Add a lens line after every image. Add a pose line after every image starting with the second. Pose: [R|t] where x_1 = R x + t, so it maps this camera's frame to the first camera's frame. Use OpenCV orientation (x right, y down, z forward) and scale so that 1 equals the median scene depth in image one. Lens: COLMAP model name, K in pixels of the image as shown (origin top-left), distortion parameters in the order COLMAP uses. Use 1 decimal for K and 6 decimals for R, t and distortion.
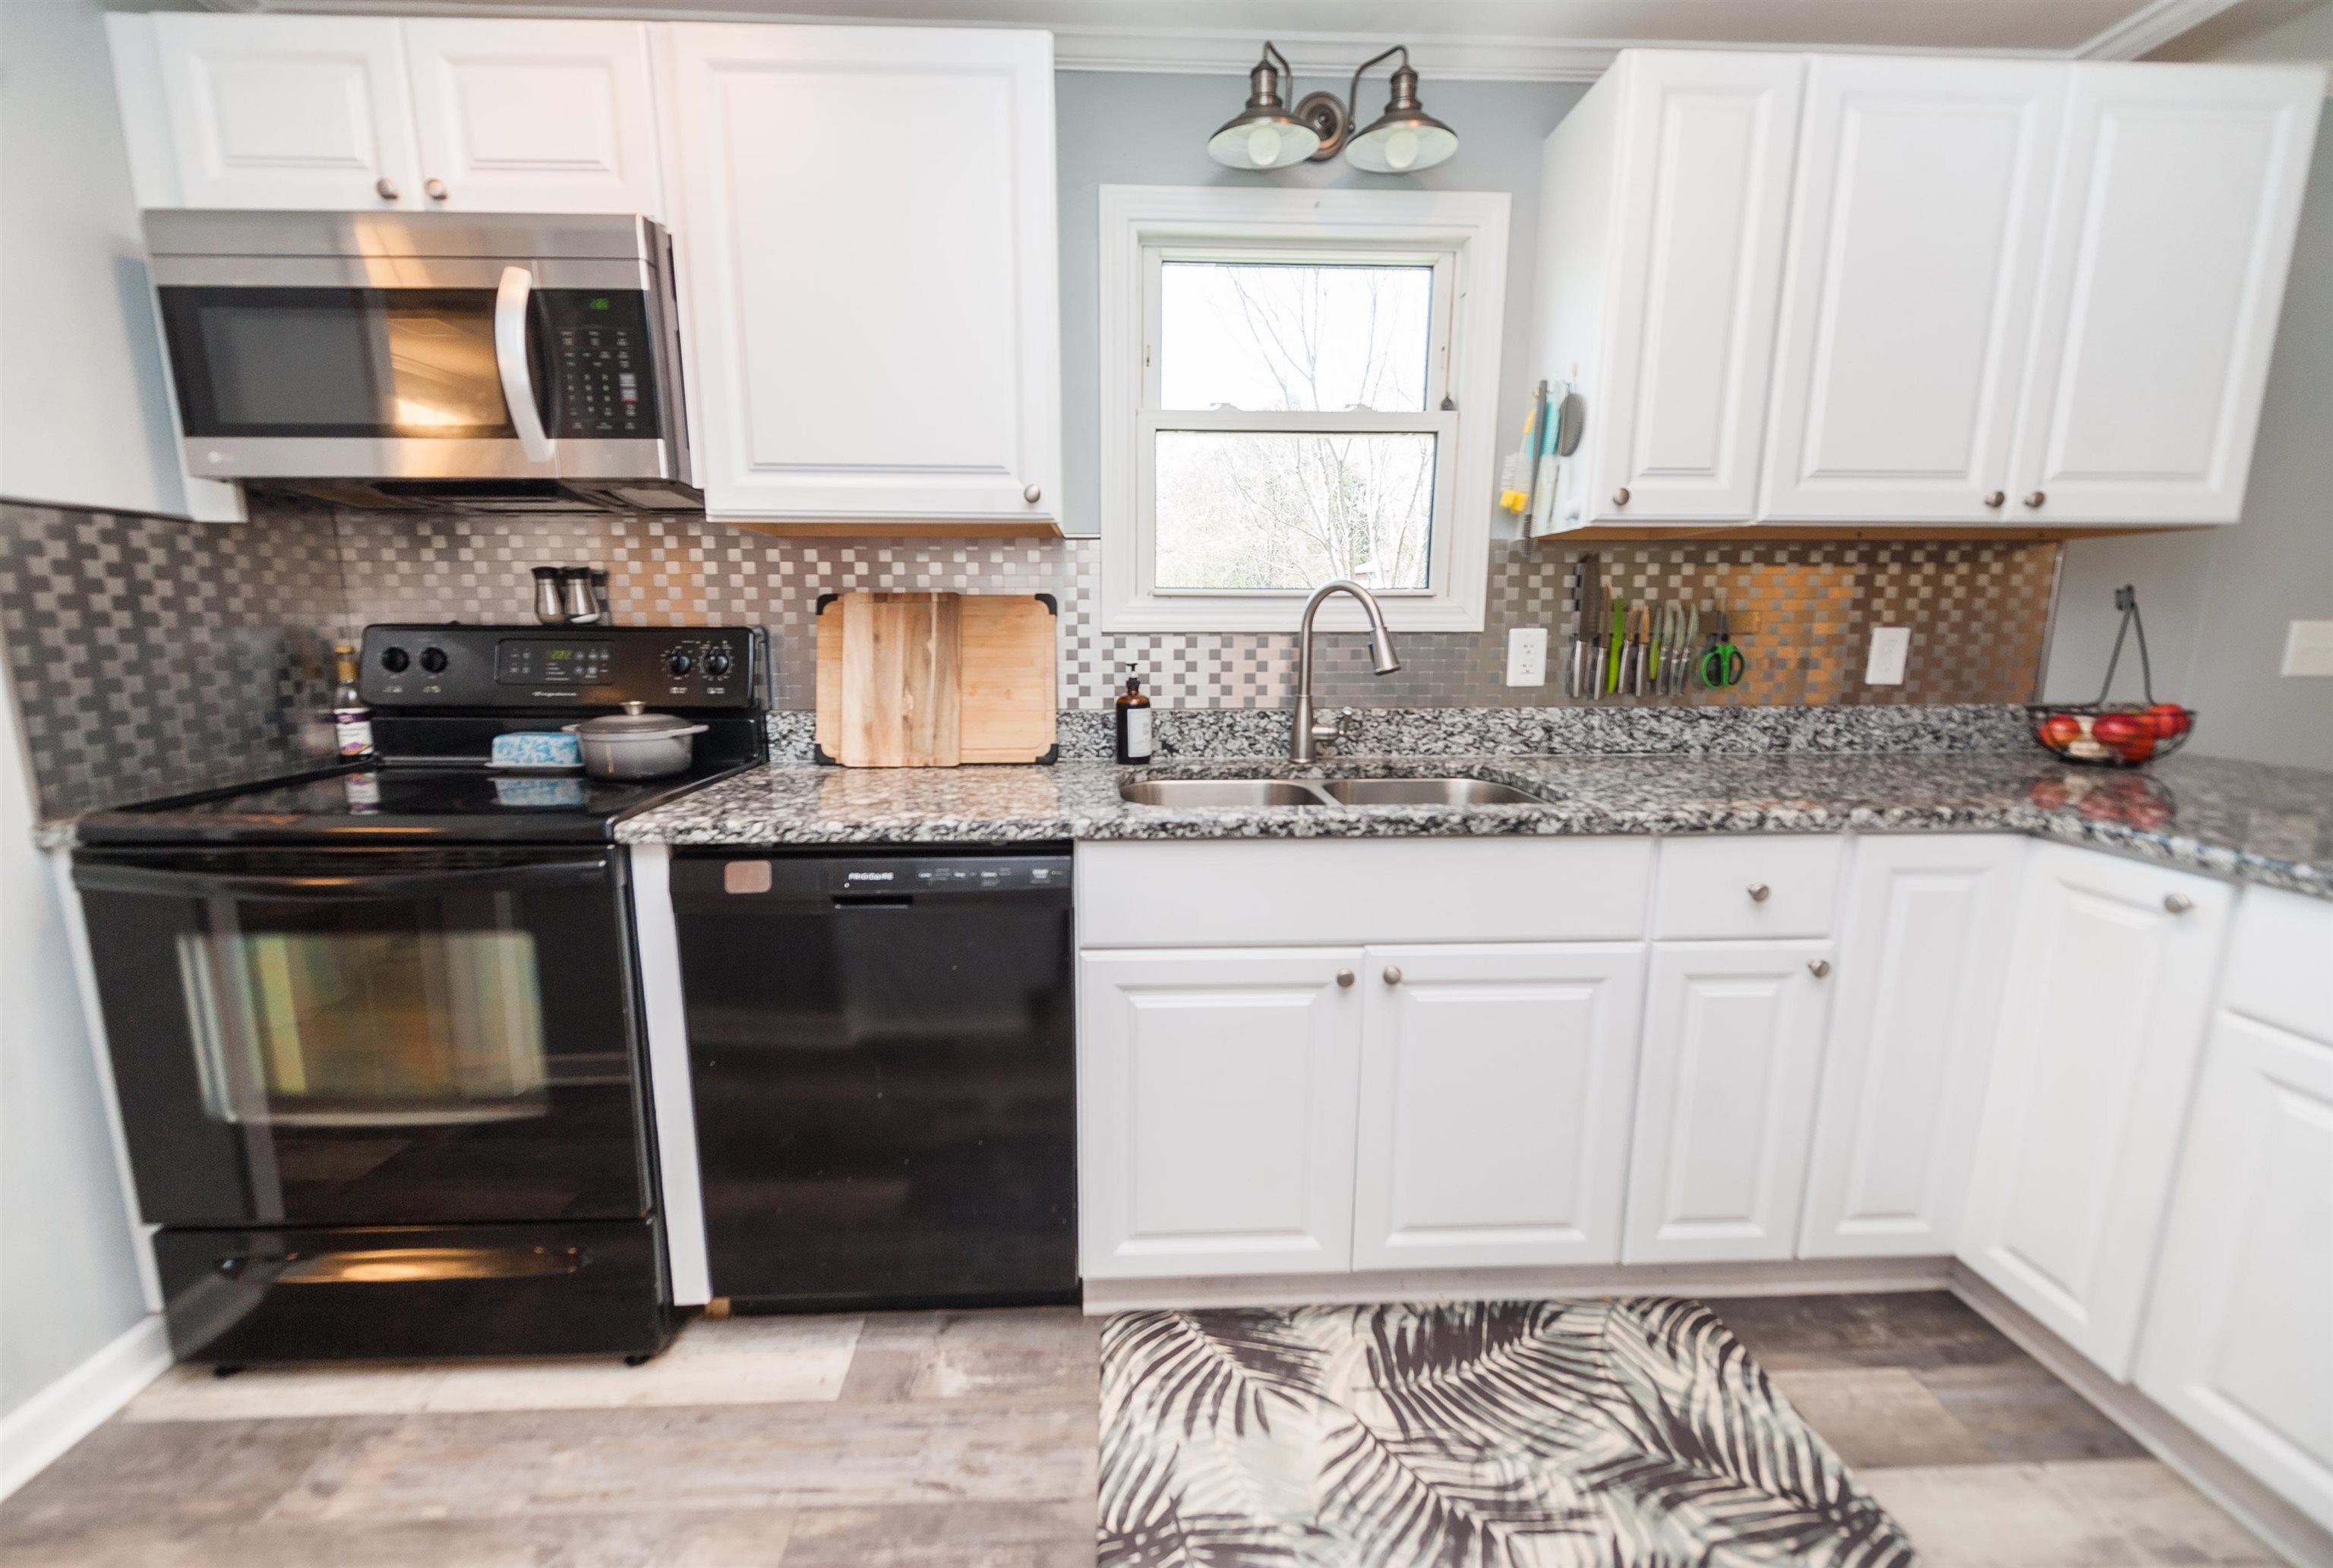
lens RADIAL K [[942.6, 0, 1151.0], [0, 942.6, 797.2], [0, 0, 1]] dist [0.012082, -0.005735]
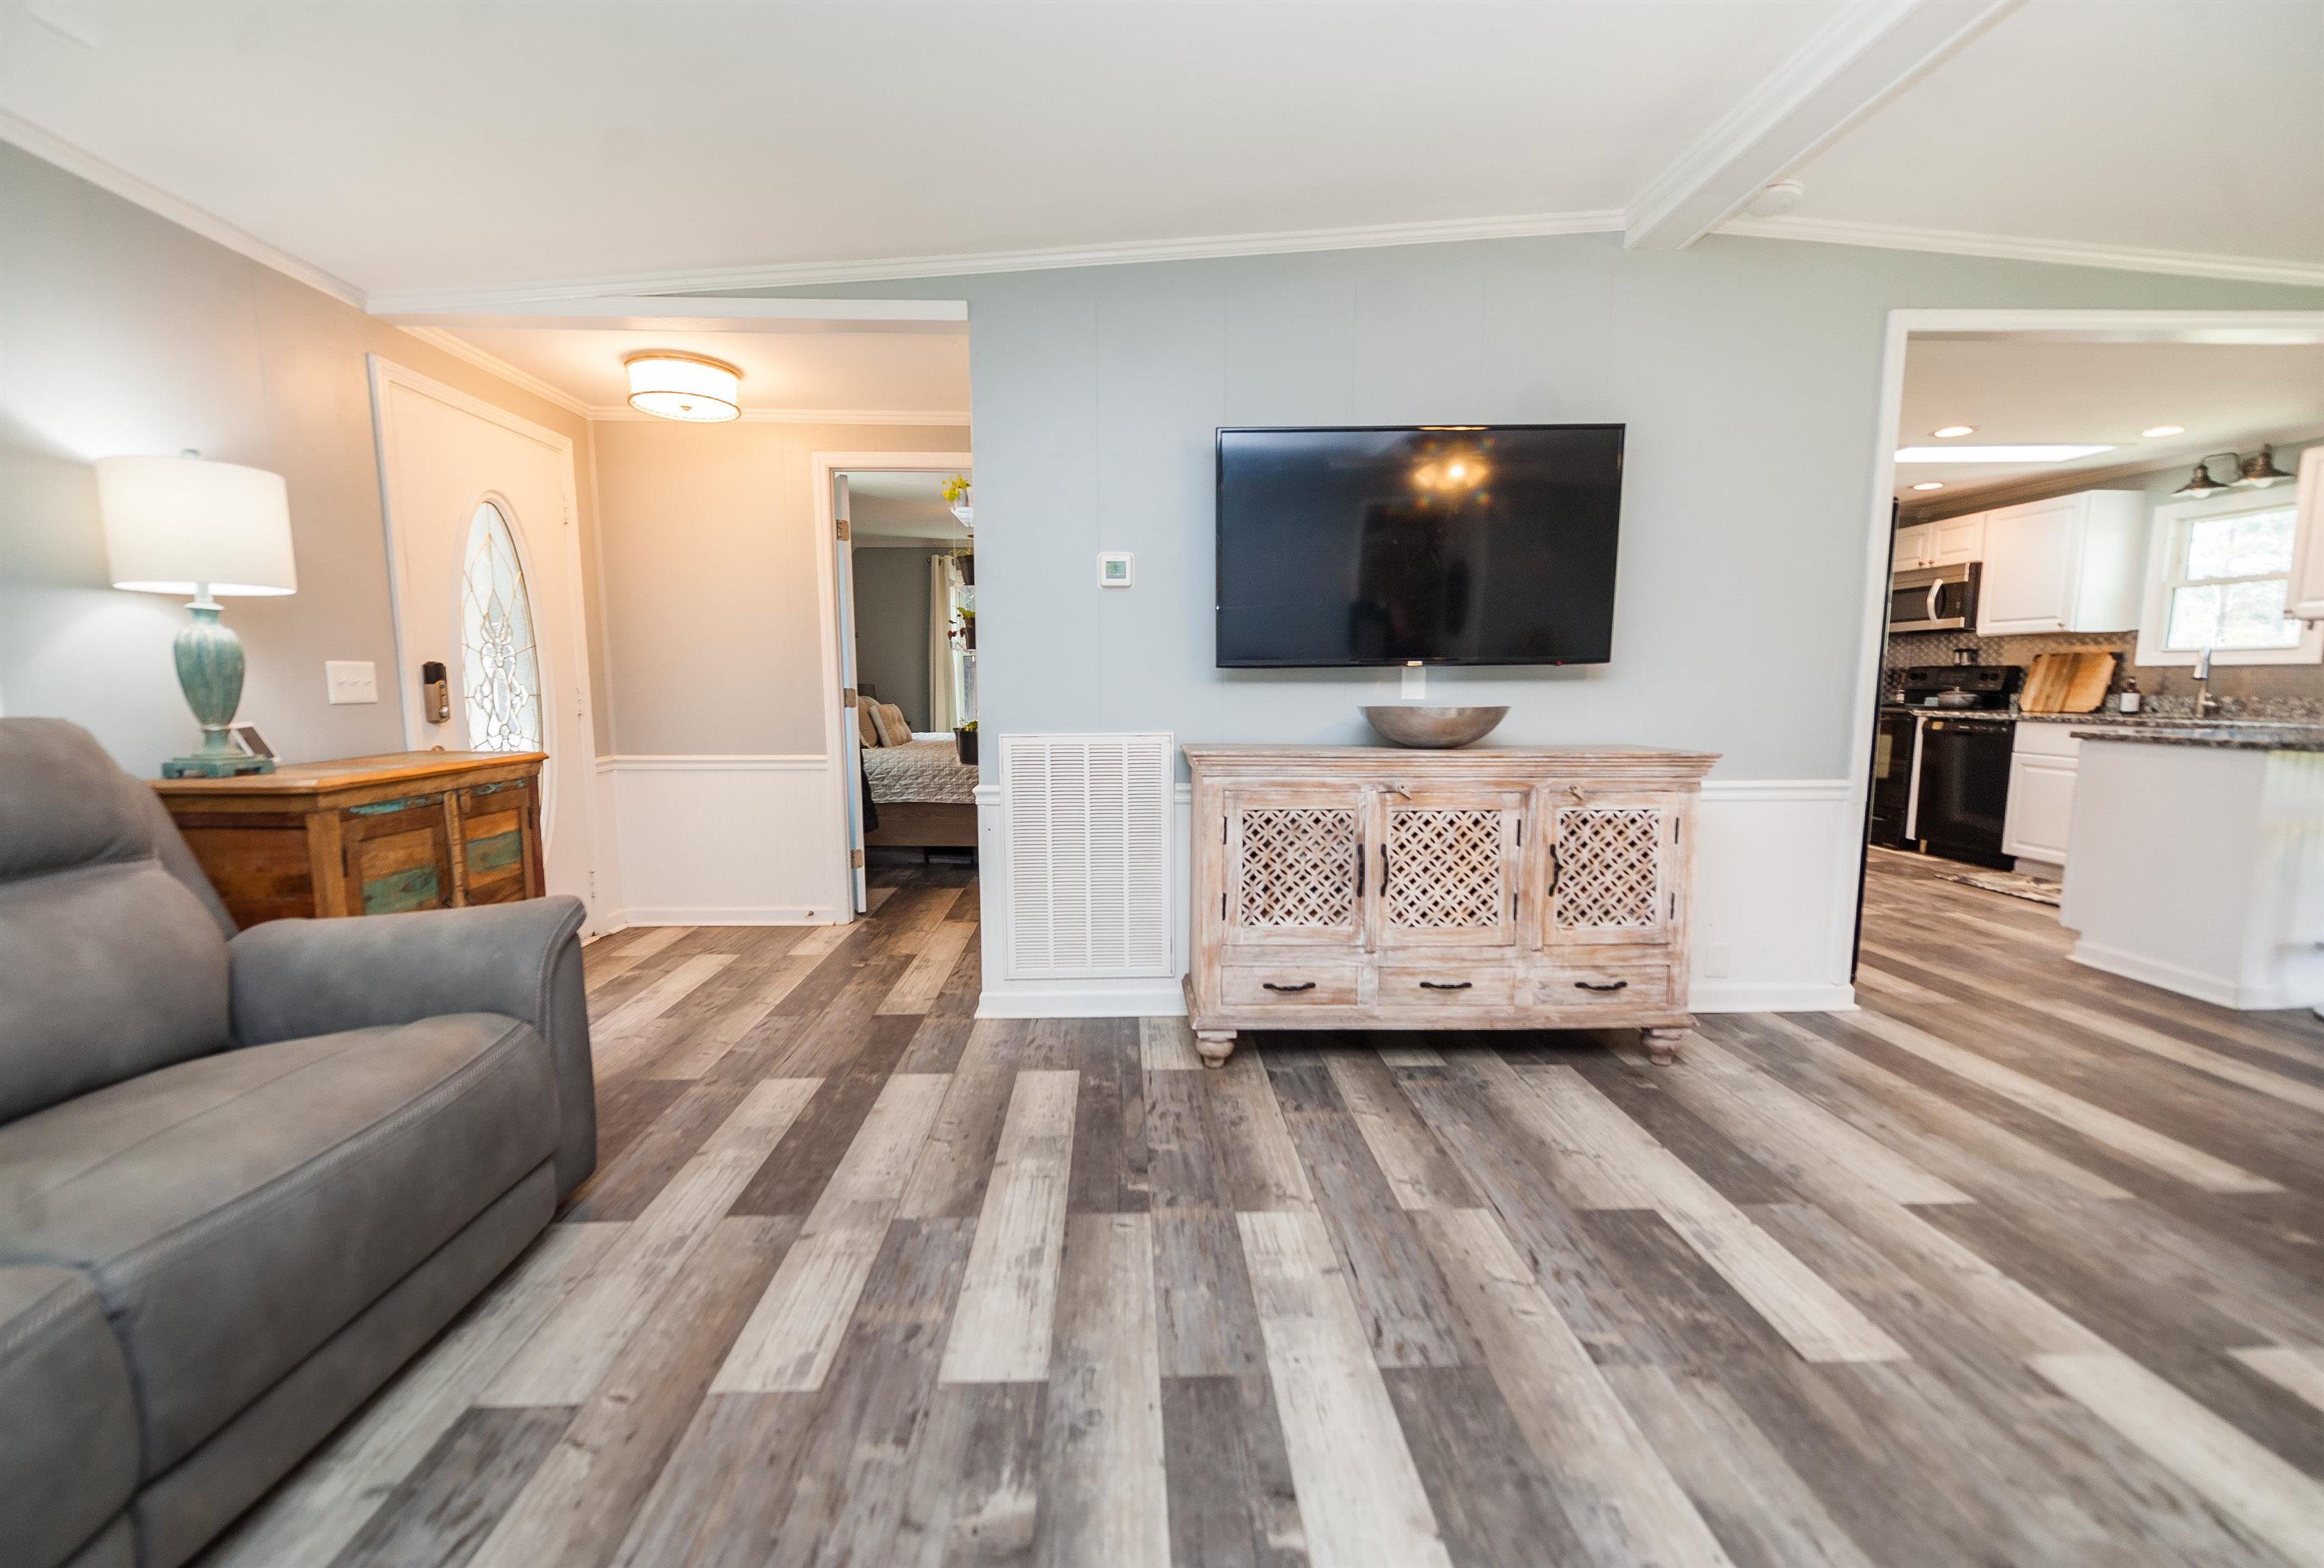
lens RADIAL K [[939.0, 0, 1146.6], [0, 939.0, 797.1], [0, 0, 1]] dist [0.012082, -0.005735]
pose [[-0.016391, 0.123822, -0.992169, 3.213302], [-0.176987, 0.976274, 0.124762, 0.415187], [0.984077, 0.177646, 0.005912, -2.020152]]
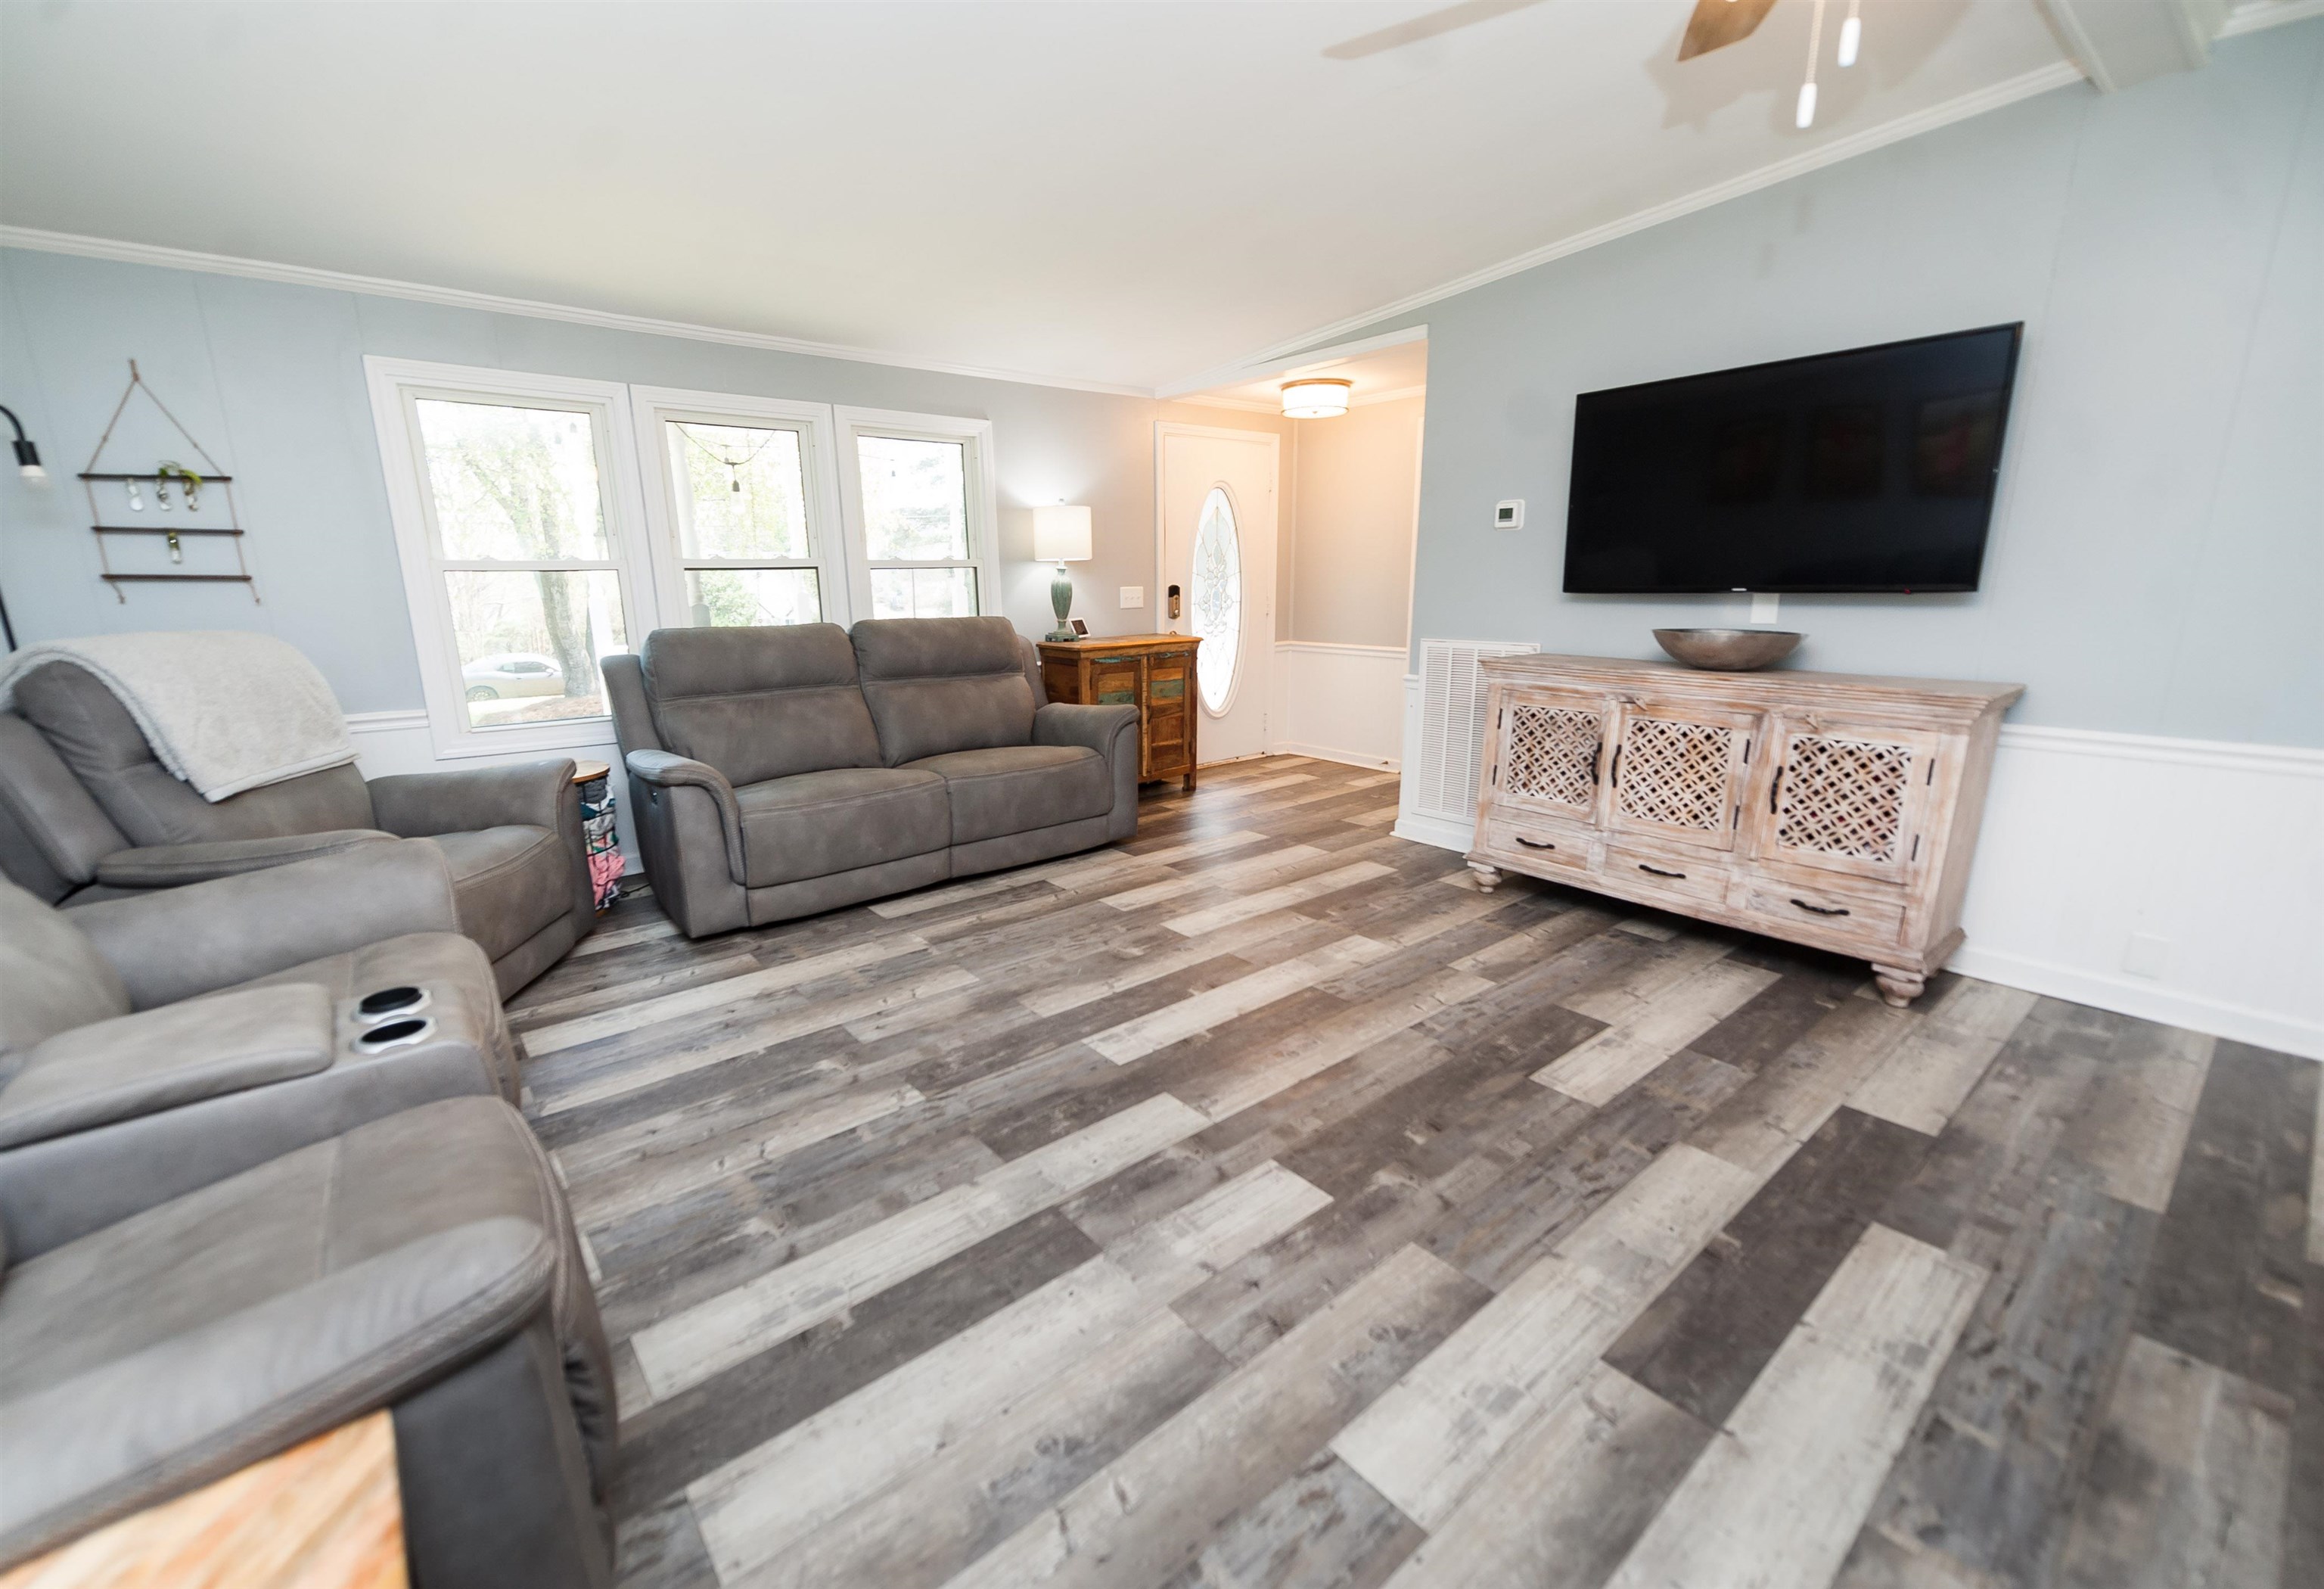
lens RADIAL K [[953.0, 0, 1128.5], [0, 953.0, 804.1], [0, 0, 1]] dist [0.009158, -0.004736]
pose [[-0.806038, 0.151279, -0.572204, 3.610878], [-0.091923, 0.923054, 0.373525, 0.083216], [0.584682, 0.353674, -0.730111, -0.686516]]
